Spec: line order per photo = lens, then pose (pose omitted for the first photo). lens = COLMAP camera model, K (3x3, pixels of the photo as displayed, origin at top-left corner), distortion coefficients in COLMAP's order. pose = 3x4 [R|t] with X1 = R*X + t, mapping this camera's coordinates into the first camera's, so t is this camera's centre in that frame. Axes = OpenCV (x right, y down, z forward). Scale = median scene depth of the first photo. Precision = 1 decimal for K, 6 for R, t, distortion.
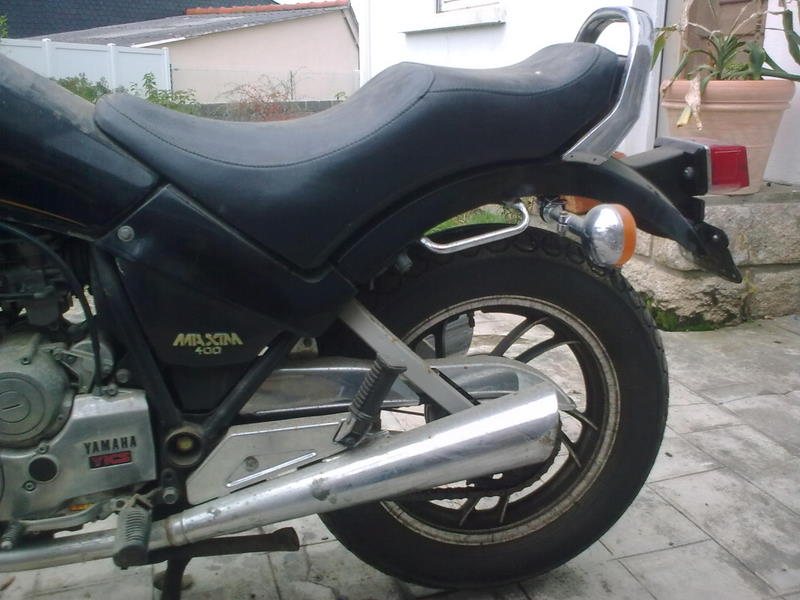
lens RADIAL K [[843.9, 0, 400.0], [0, 843.9, 300.0], [0, 0, 1]] dist [-0.164234, 0.388196]
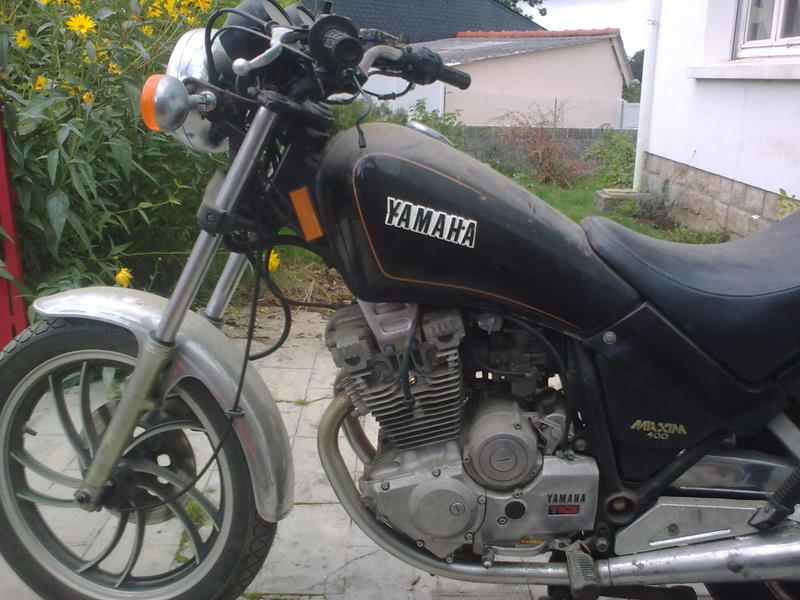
lens RADIAL K [[843.9, 0, 400.0], [0, 843.9, 300.0], [0, 0, 1]] dist [-0.164234, 0.388196]
pose [[0.958257, 0.109336, -0.264175, -0.287783], [-0.114458, 0.993420, -0.004025, -0.089460], [0.261997, 0.034094, 0.964466, -0.290247]]
